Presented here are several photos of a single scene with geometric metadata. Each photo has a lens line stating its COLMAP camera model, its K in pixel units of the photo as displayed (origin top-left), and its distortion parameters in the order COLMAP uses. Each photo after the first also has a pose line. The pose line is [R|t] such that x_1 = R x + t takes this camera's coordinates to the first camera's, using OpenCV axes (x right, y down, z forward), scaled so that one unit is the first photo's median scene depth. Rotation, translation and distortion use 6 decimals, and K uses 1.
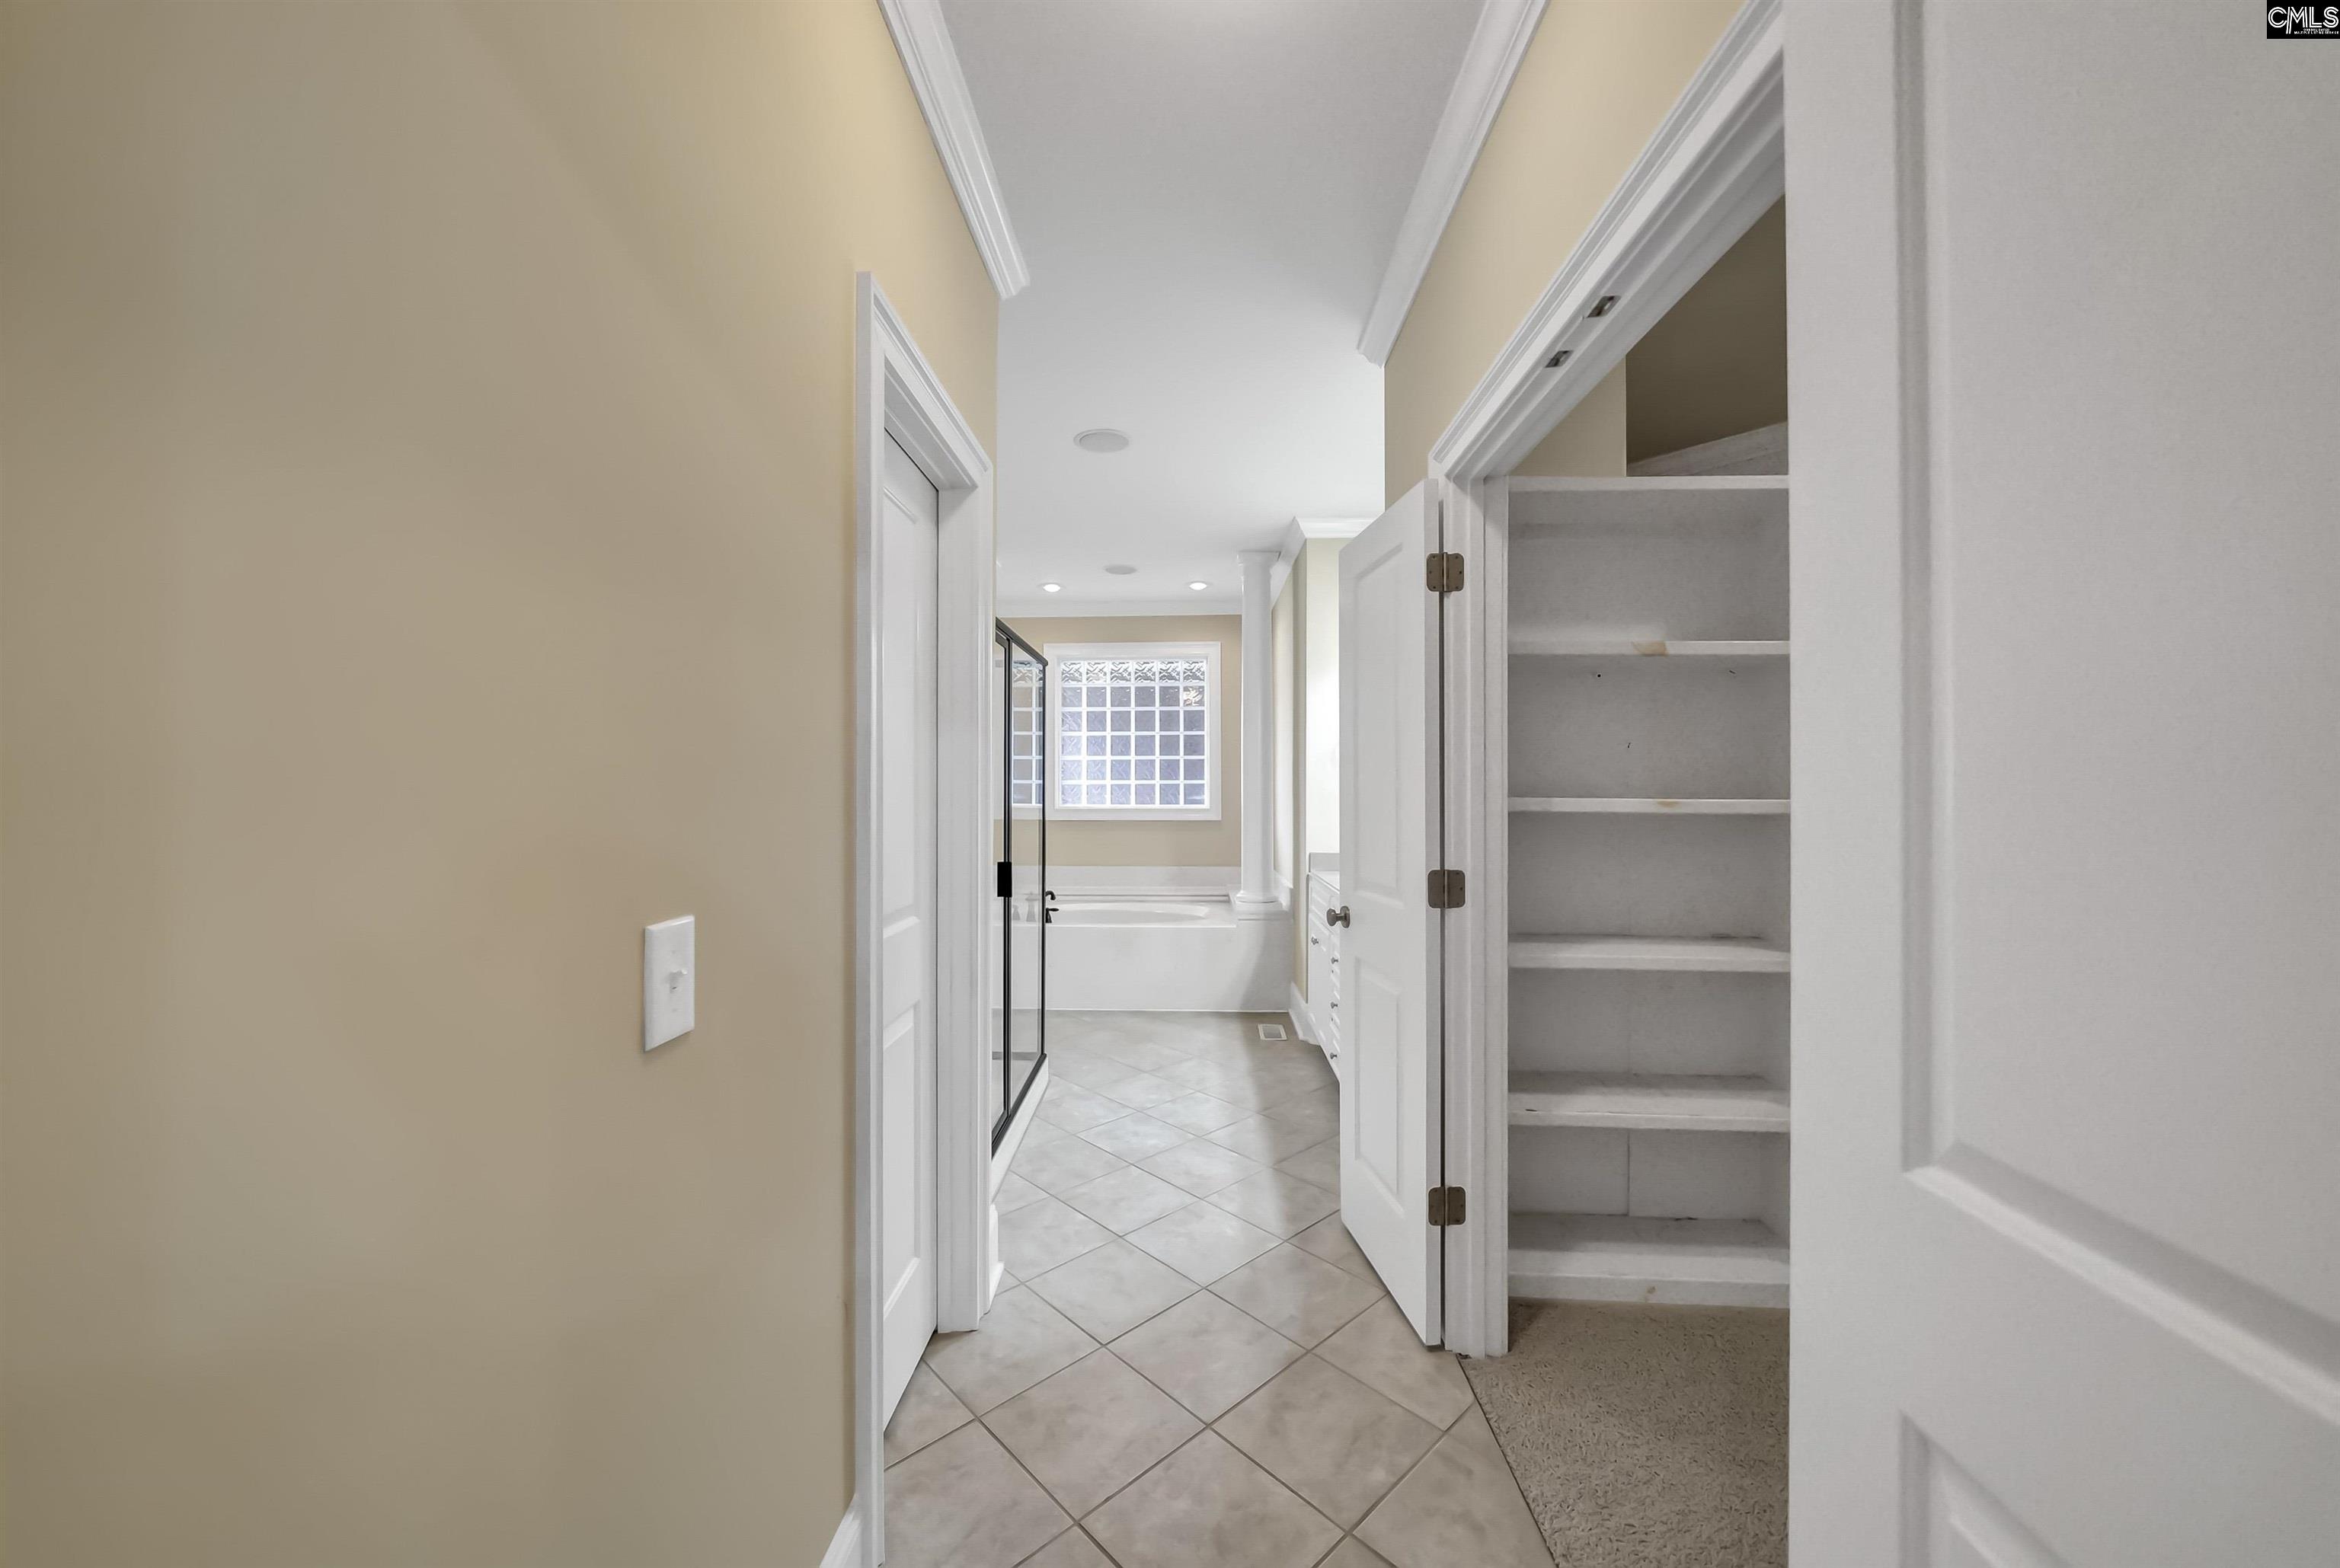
lens RADIAL K [[847.2, 0, 1170.0], [0, 847.2, 784.0], [0, 0, 1]] dist [0.000183, -0.000009]
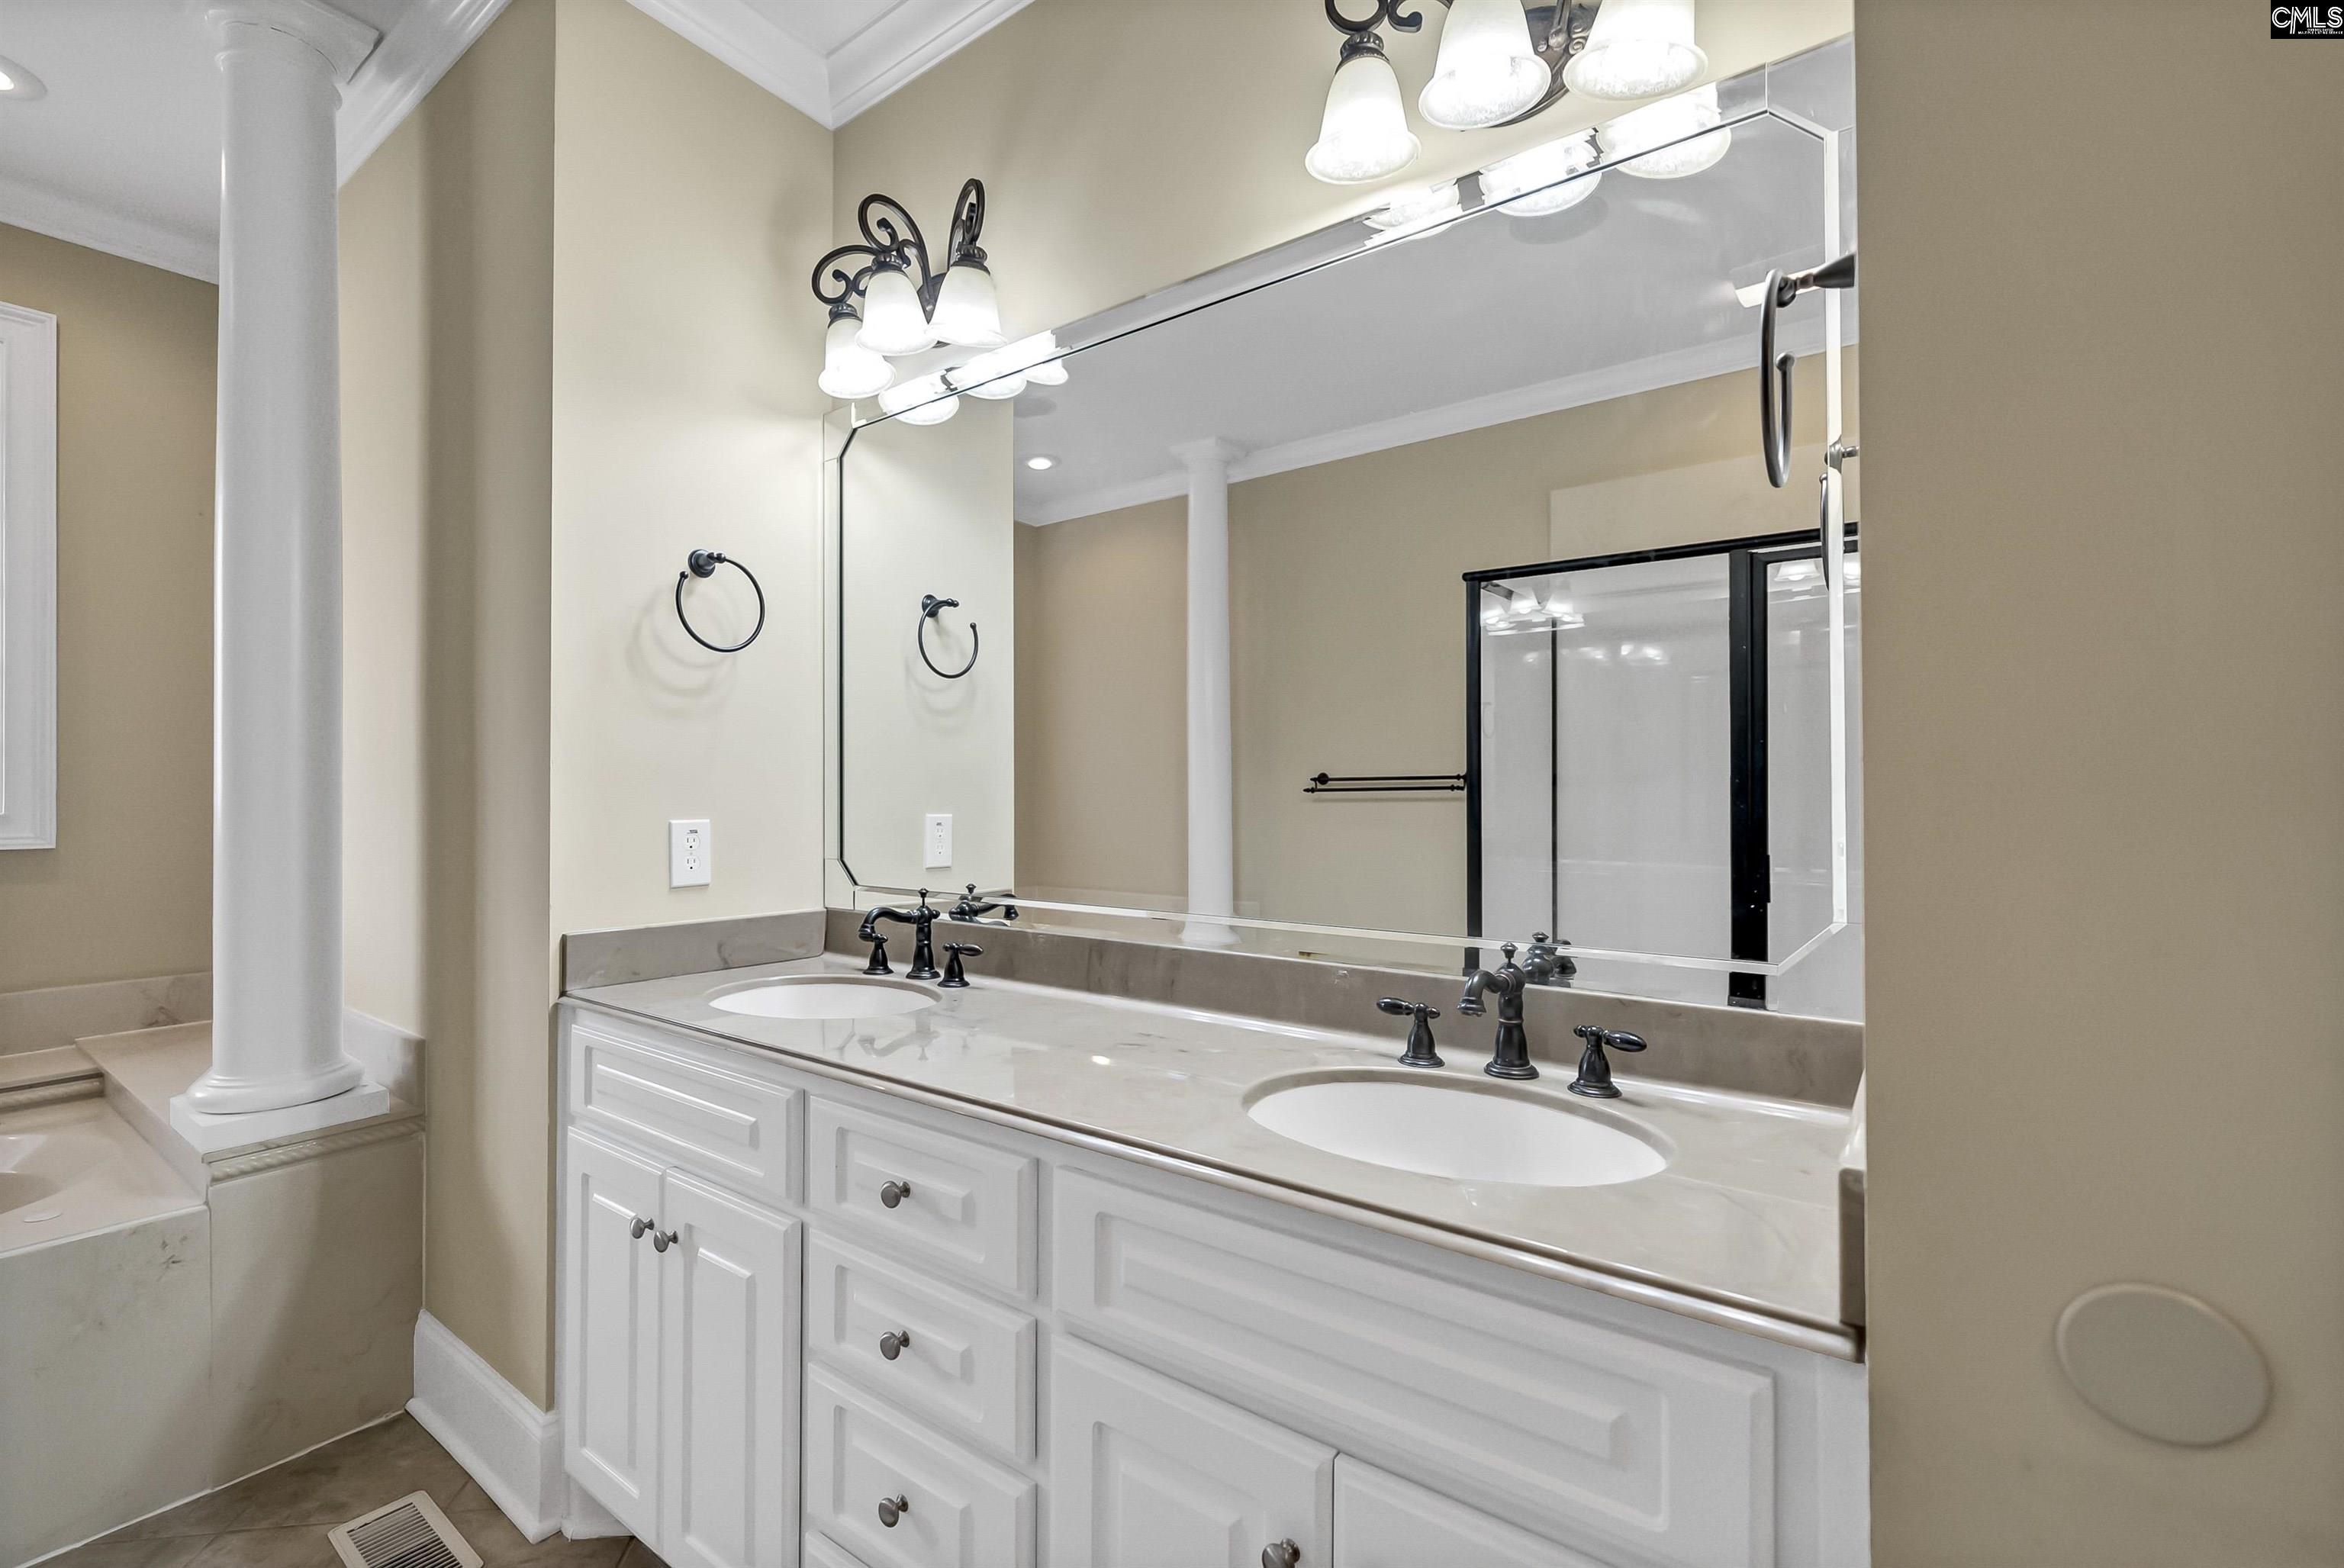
lens RADIAL K [[1054.3, 0, 1172.0], [0, 1054.3, 784.0], [0, 0, 1]] dist [0.001184, 0.000157]
pose [[0.592160, 0.007625, 0.805785, -0.018247], [-0.007585, 0.999964, -0.003889, 0.019678], [-0.805785, -0.003809, 0.592196, 0.491716]]
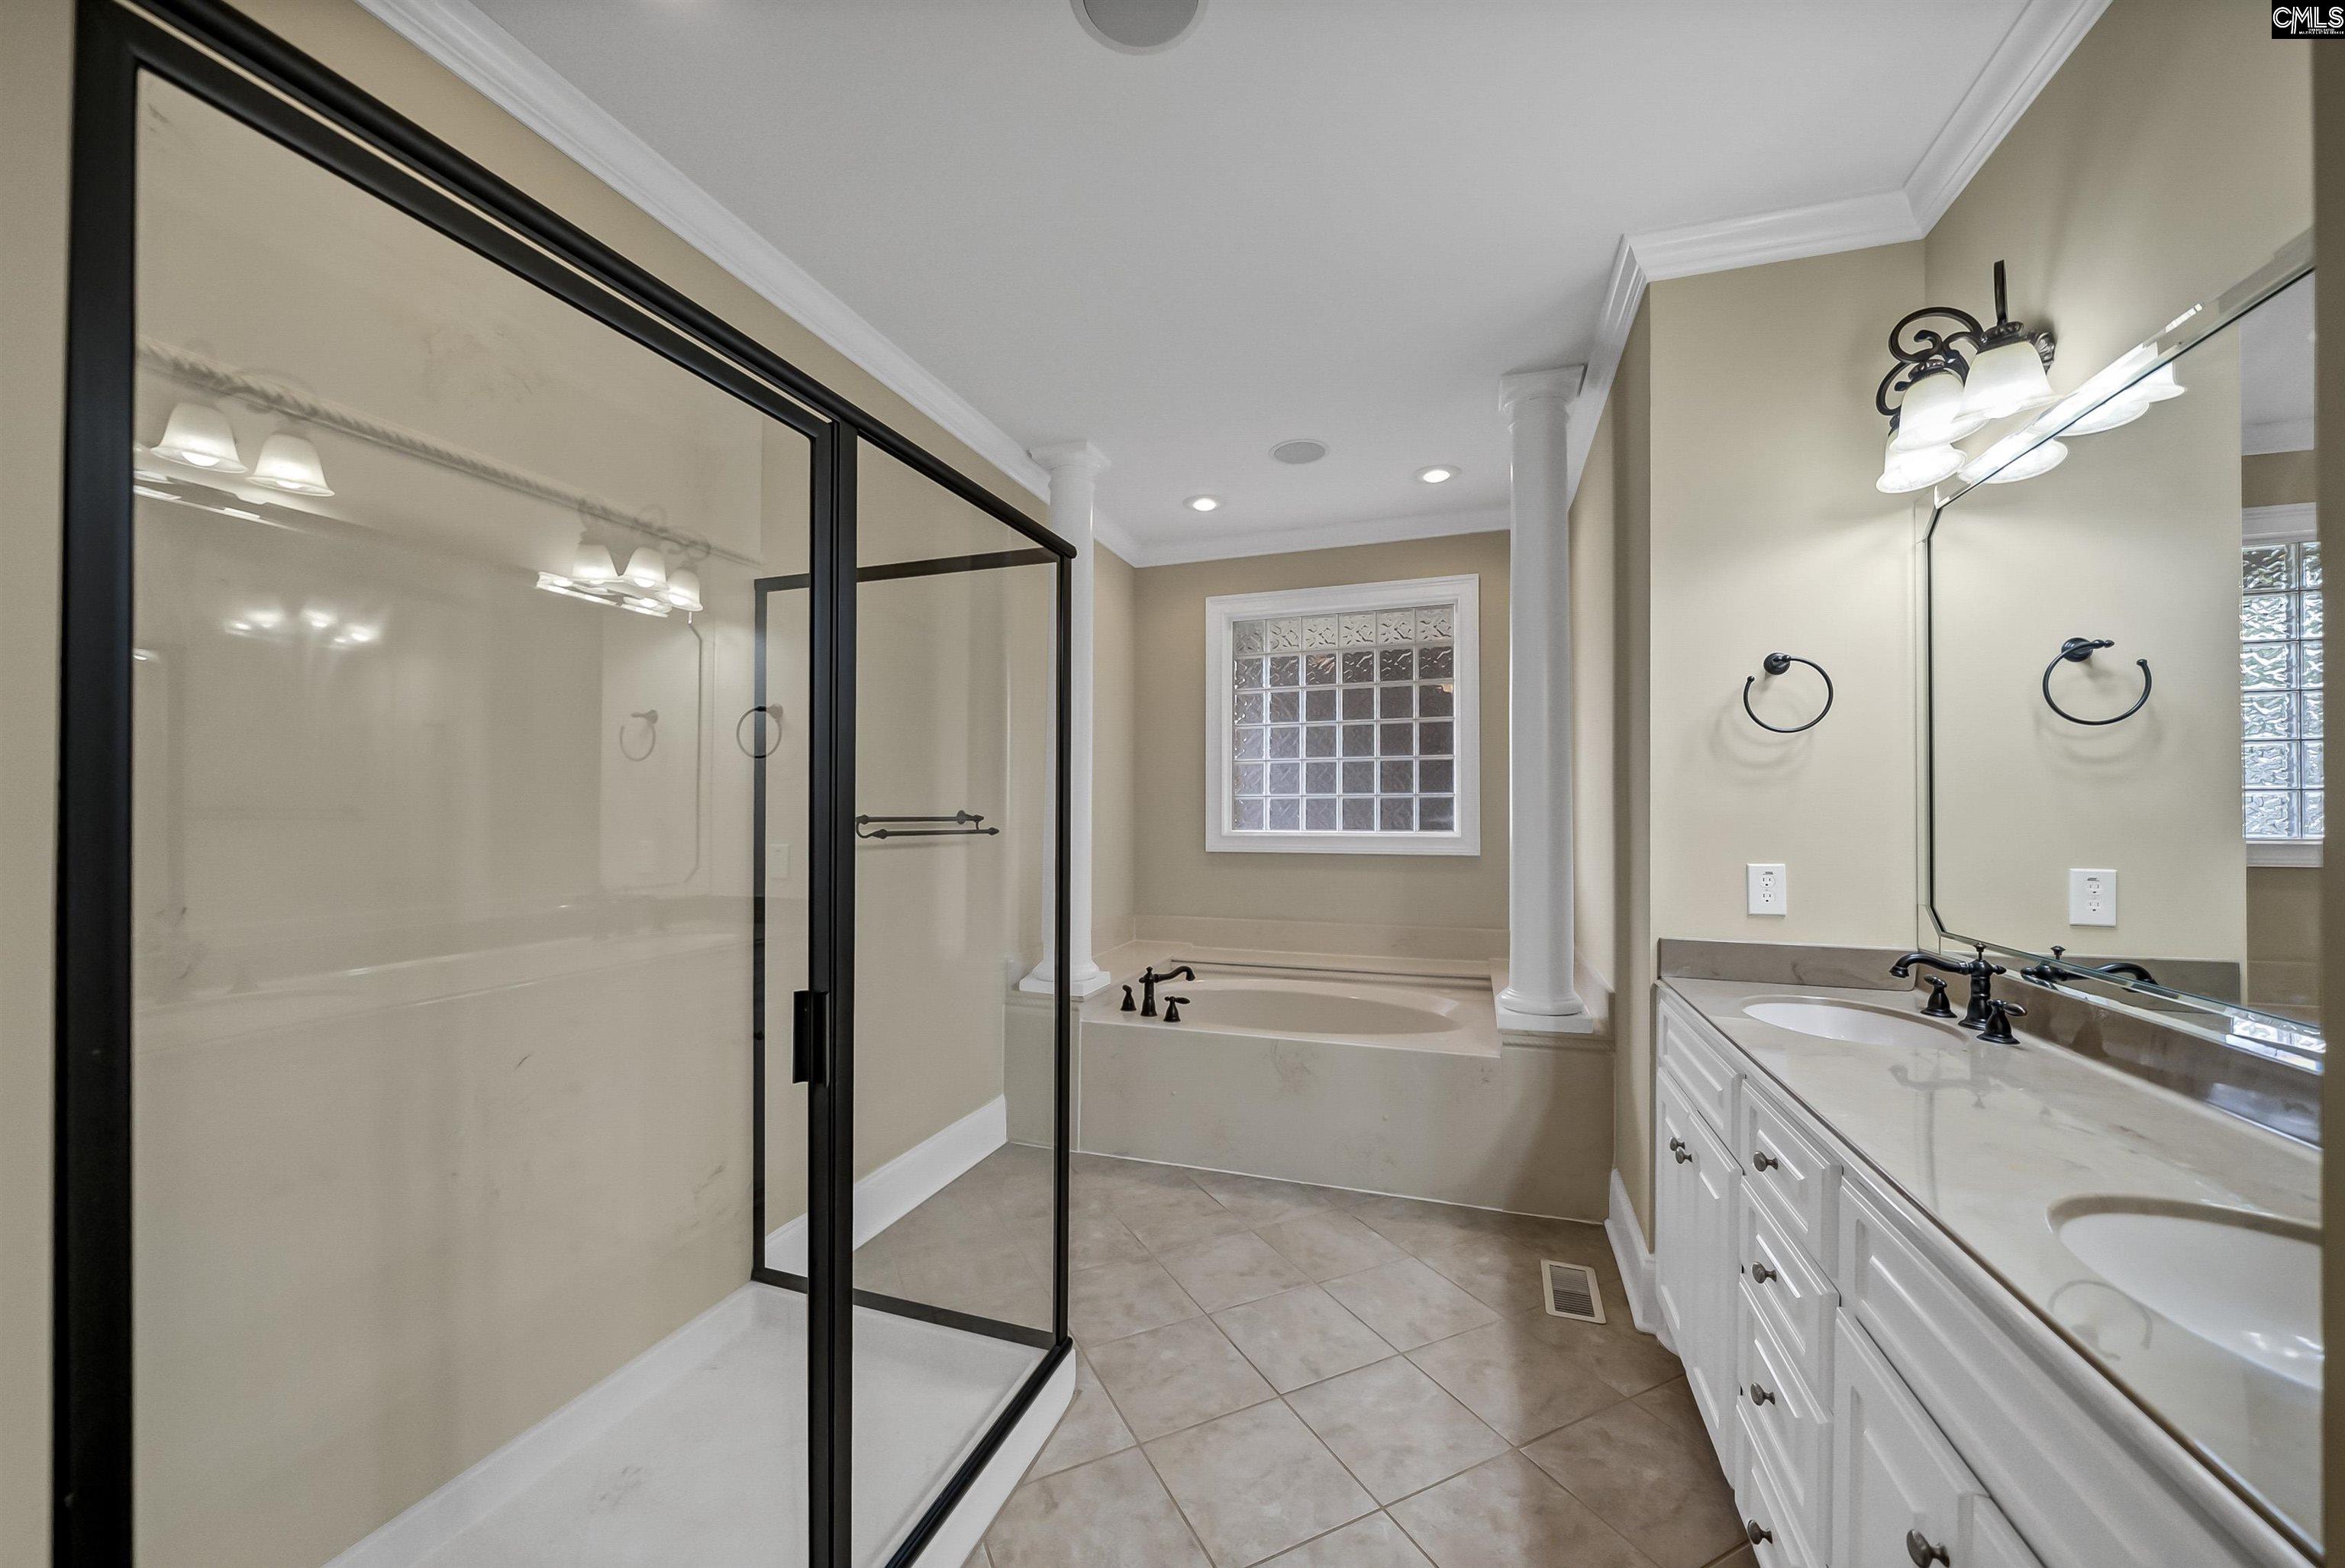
lens RADIAL K [[869.4, 0, 1143.6], [0, 869.4, 802.2], [0, 0, 1]] dist [-0.000563, -0.000083]
pose [[0.944828, -0.000974, -0.327564, 0.043697], [0.001167, 0.999999, 0.000390, 0.003033], [0.327563, -0.000751, 0.944829, 0.376703]]
